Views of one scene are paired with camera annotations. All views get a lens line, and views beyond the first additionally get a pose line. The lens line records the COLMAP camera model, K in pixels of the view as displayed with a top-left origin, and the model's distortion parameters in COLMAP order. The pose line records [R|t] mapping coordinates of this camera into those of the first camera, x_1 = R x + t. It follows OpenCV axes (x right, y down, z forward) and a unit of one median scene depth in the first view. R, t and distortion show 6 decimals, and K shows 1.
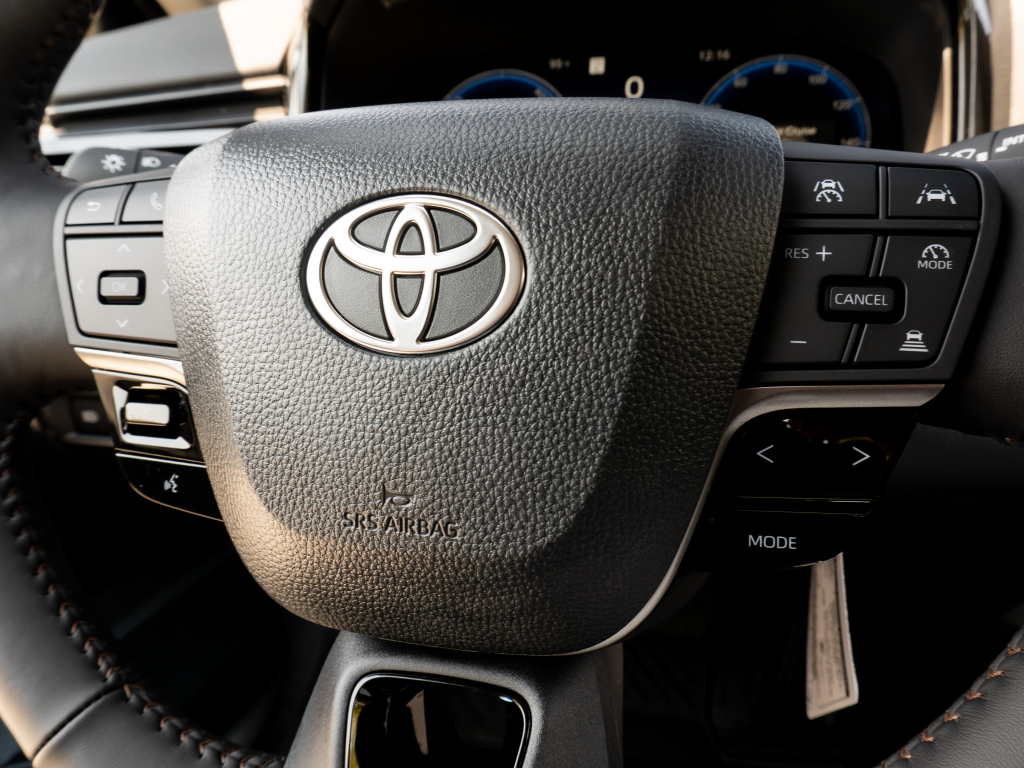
lens RADIAL K [[813.0, 0, 531.7], [0, 813.0, 368.9], [0, 0, 1]] dist [-0.017457, 0.003953]
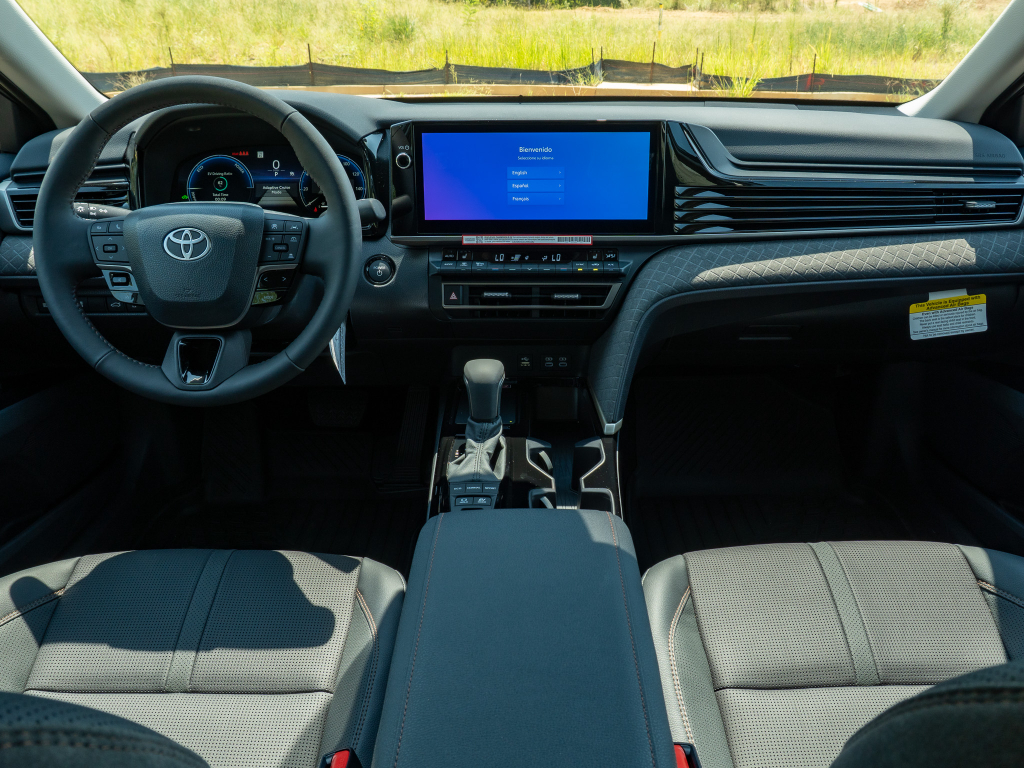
lens RADIAL K [[813.0, 0, 530.7], [0, 813.0, 380.8], [0, 0, 1]] dist [-0.017457, 0.003953]
pose [[0.966044, -0.057275, 0.251948, 0.484085], [0.041296, 0.996812, 0.068261, 0.384595], [-0.255055, -0.055538, 0.965330, -3.618606]]
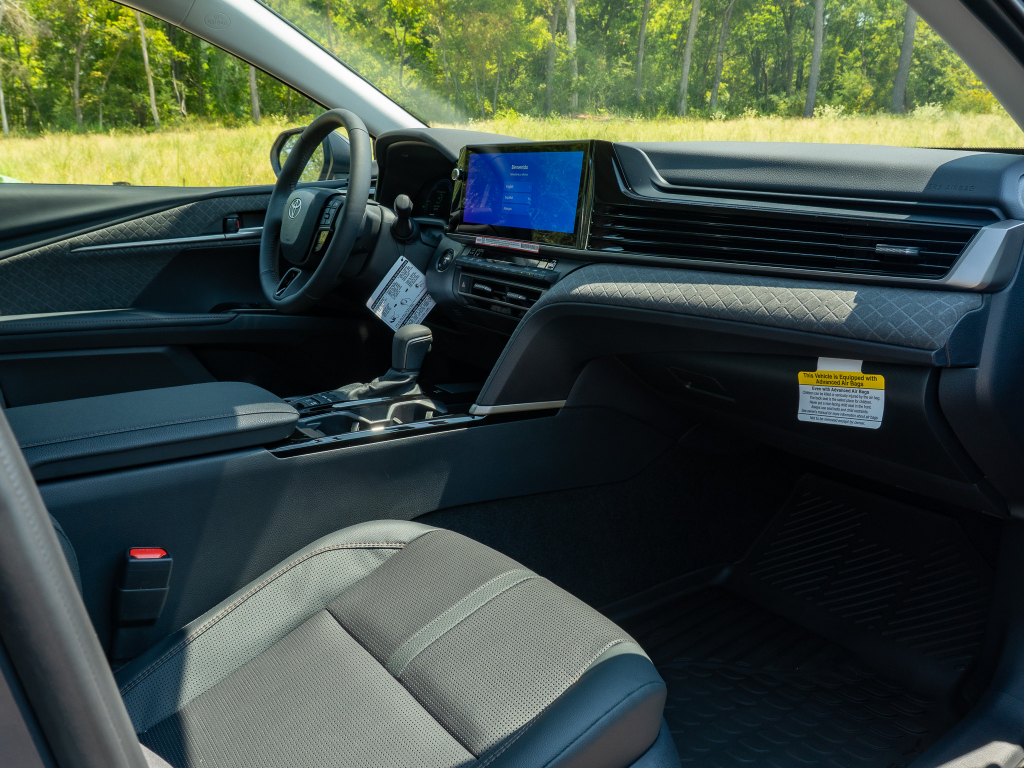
lens RADIAL K [[813.0, 0, 512.1], [0, 813.0, 385.3], [0, 0, 1]] dist [-0.017457, 0.003953]
pose [[0.772428, 0.217848, -0.596571, 5.458989], [-0.251078, 0.967555, 0.028228, 0.658035], [0.583365, 0.127981, 0.802064, -3.216325]]
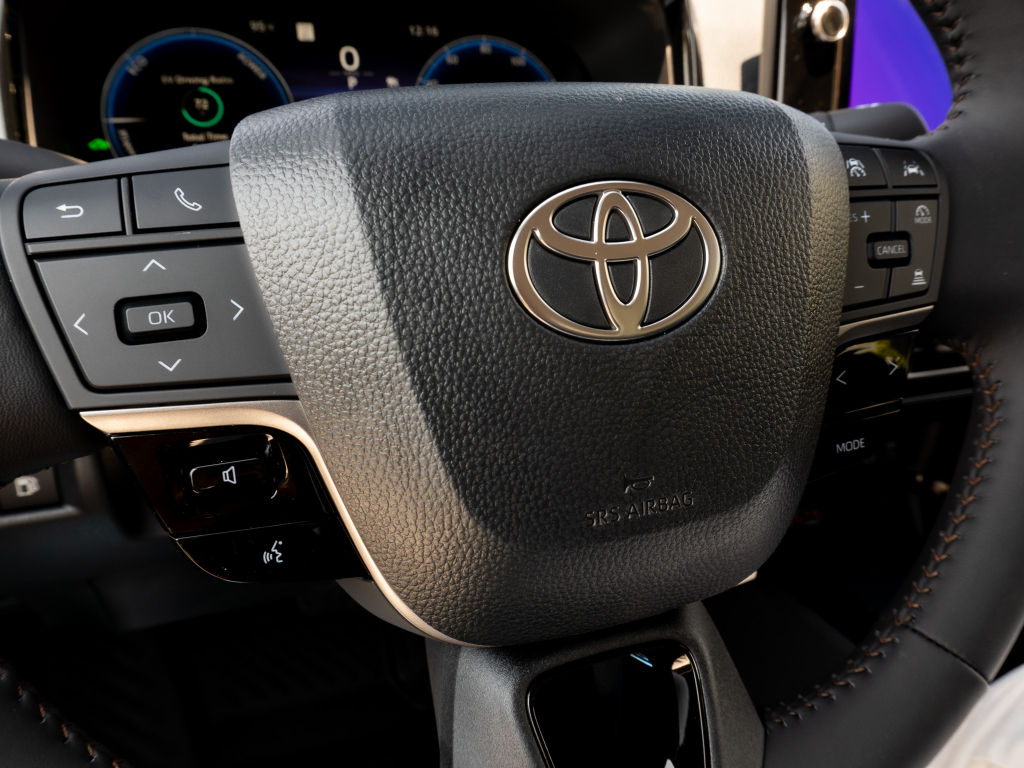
lens RADIAL K [[813.0, 0, 550.3], [0, 813.0, 363.3], [0, 0, 1]] dist [-0.017457, 0.003953]
pose [[0.791583, -0.161170, 0.589424, -0.695297], [0.143365, 0.986650, 0.077250, -0.068505], [-0.594006, 0.023353, 0.804121, 0.214070]]
